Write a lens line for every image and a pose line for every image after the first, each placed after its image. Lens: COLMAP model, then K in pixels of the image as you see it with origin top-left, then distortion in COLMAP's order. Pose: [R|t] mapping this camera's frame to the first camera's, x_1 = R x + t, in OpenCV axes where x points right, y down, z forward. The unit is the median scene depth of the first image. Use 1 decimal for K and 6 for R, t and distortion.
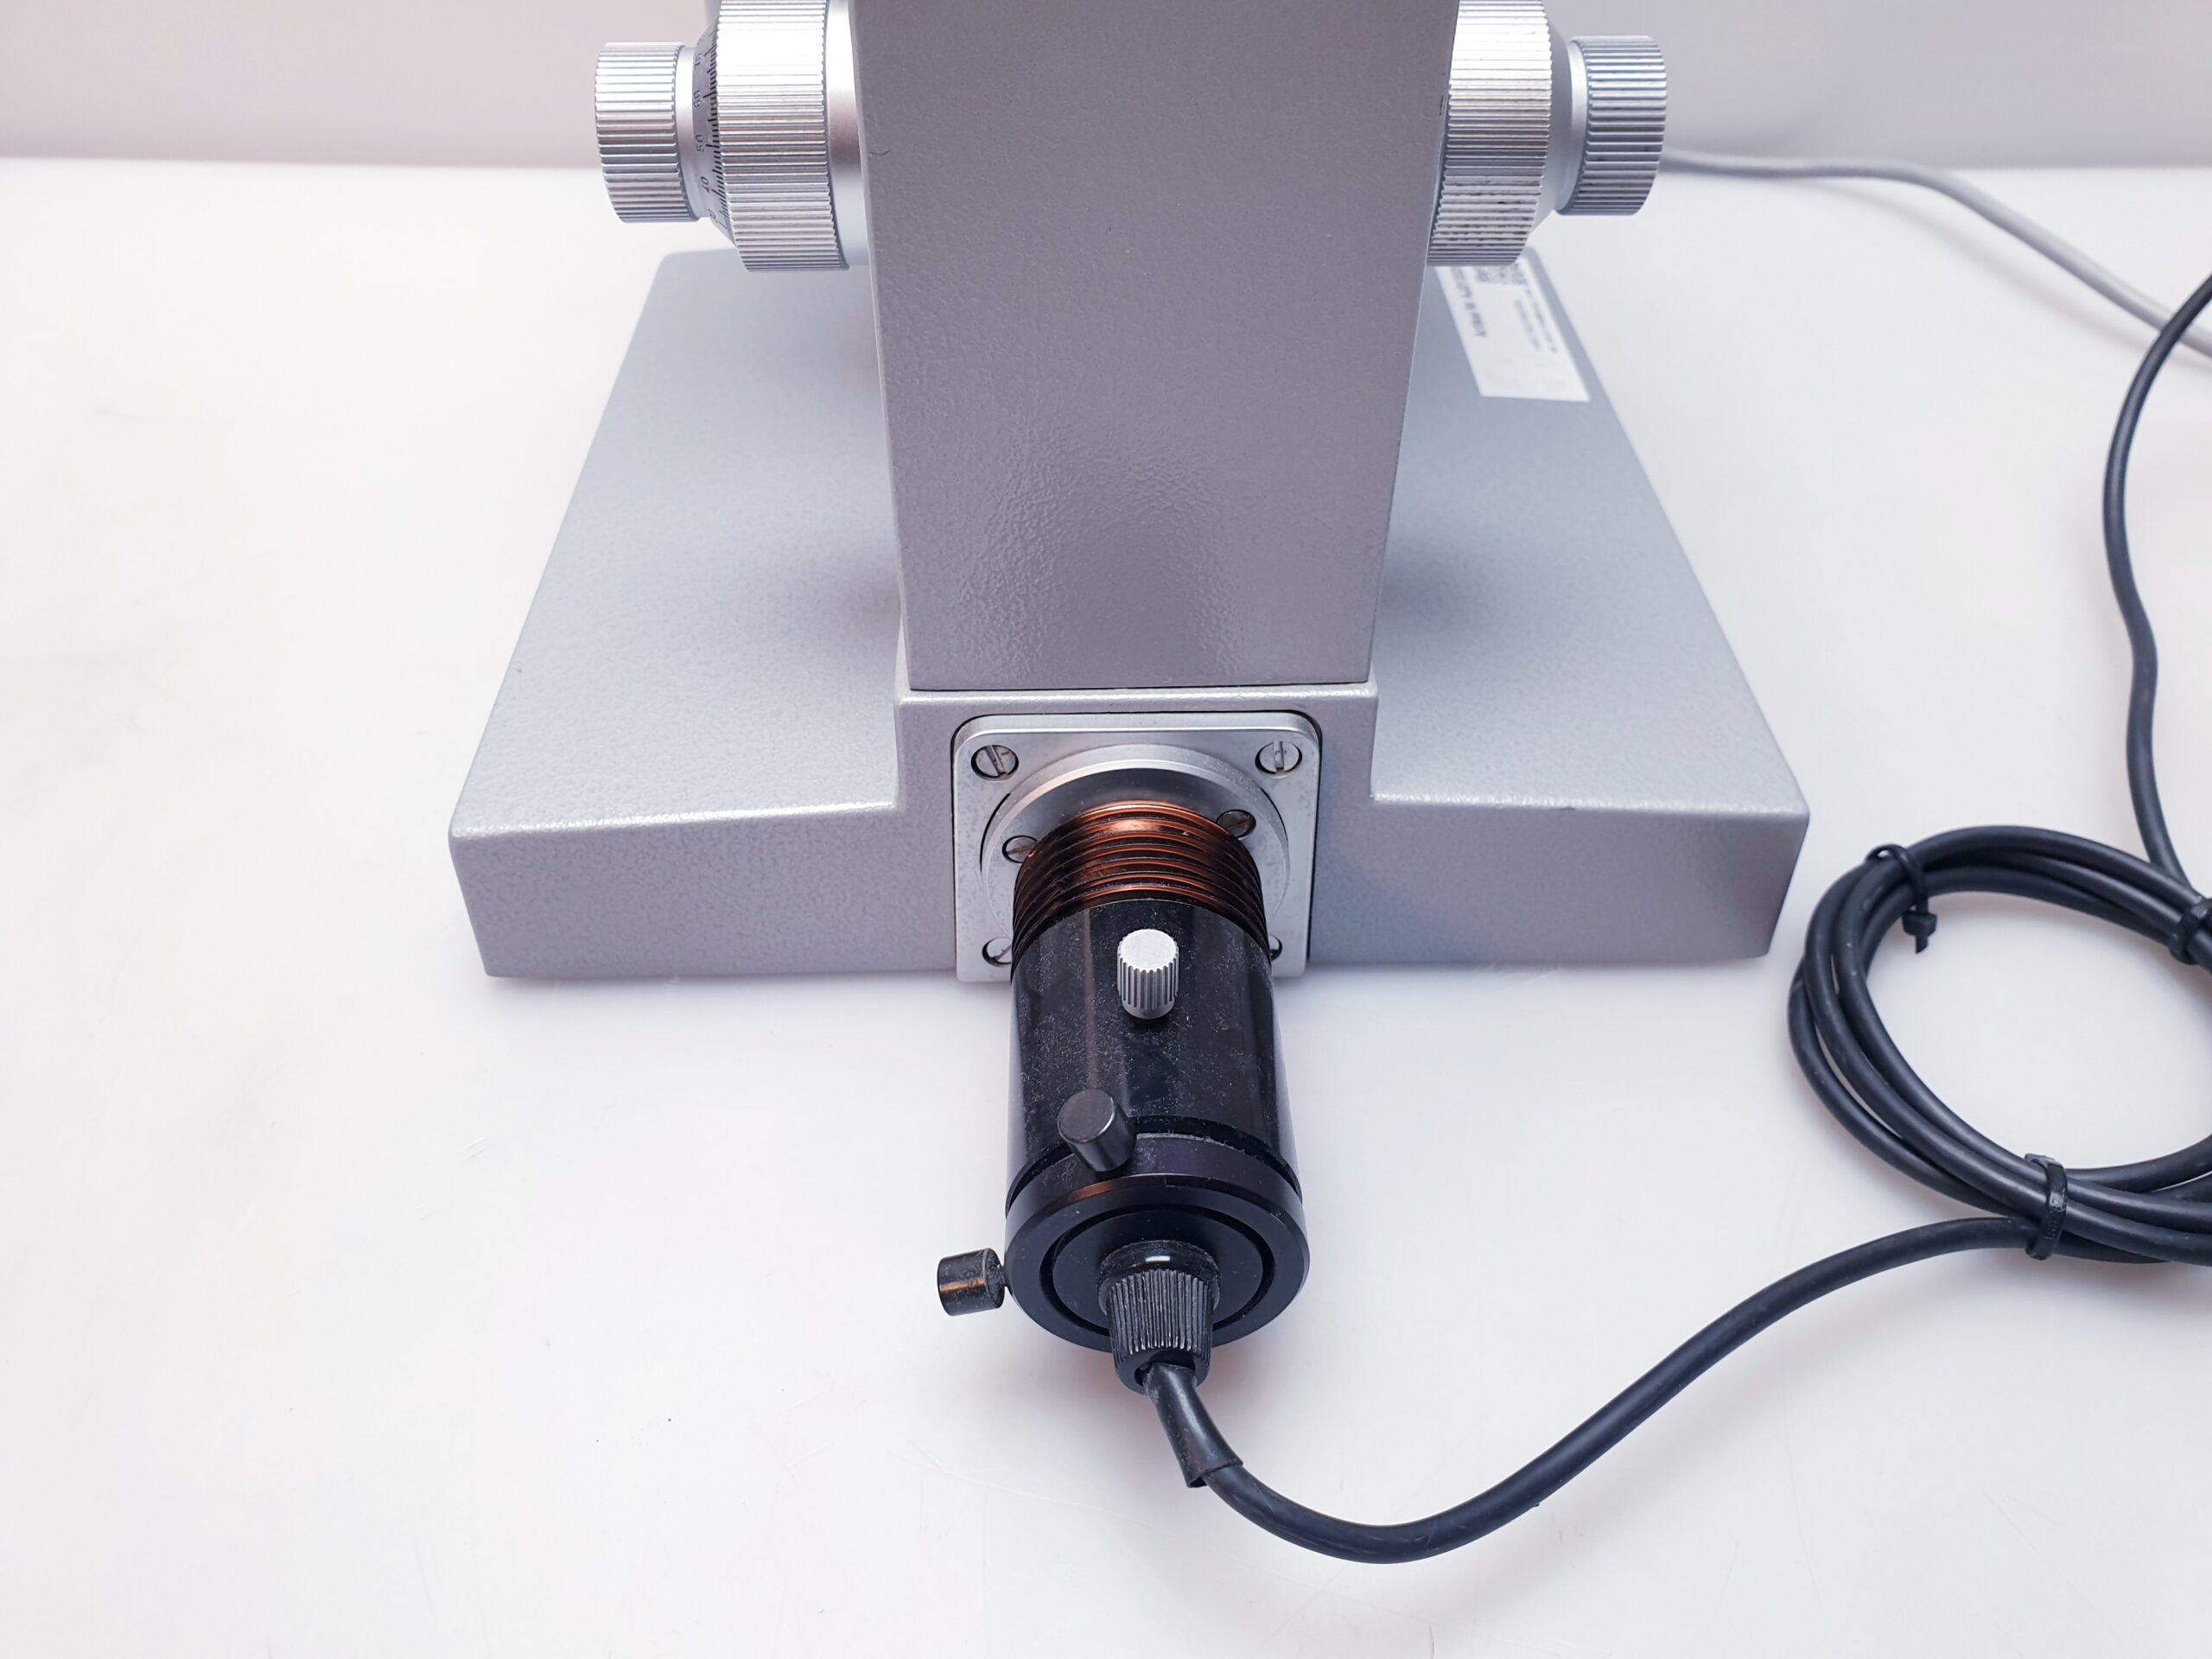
lens RADIAL K [[1767.6, 0, 1106.4], [0, 1767.6, 790.5], [0, 0, 1]] dist [0.003921, -0.099915]
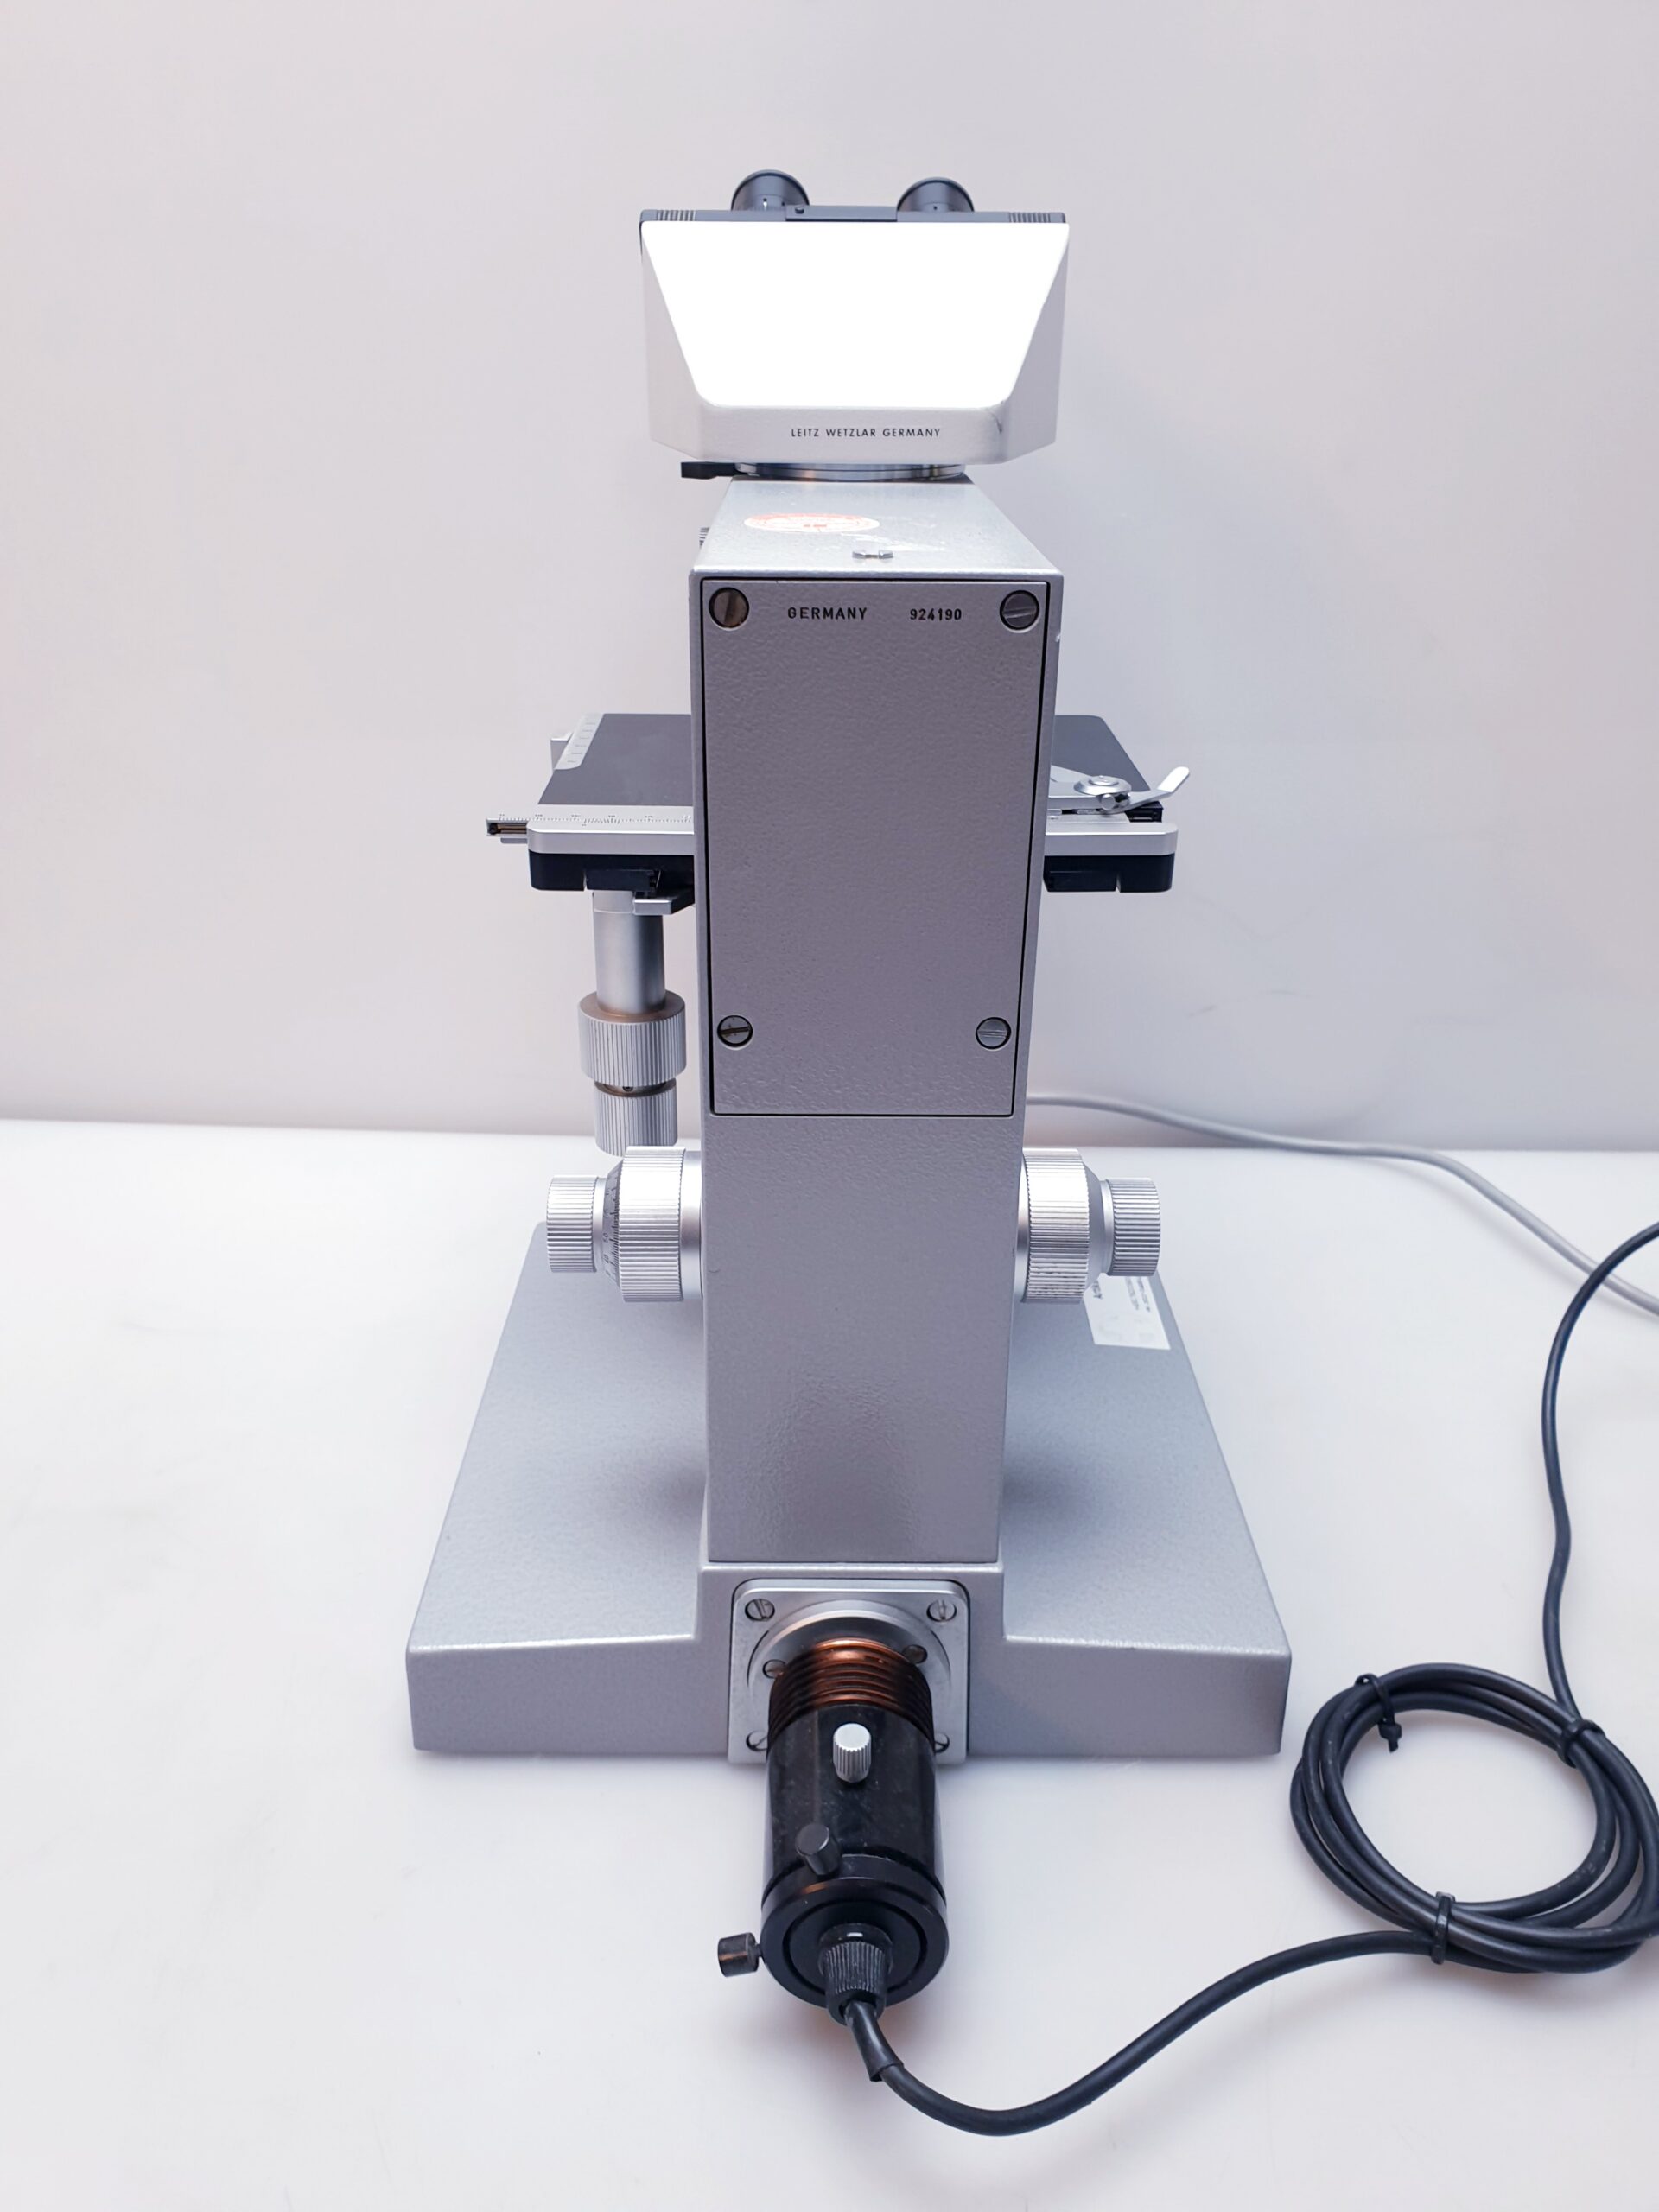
lens RADIAL K [[1767.6, 0, 824.3], [0, 1767.6, 1003.5], [0, 0, 1]] dist [0.003921, -0.099915]
pose [[0.999738, 0.016280, -0.016101, 0.010561], [-0.020594, 0.946690, -0.321487, -0.023368], [0.010009, 0.321734, 0.946777, -0.660080]]
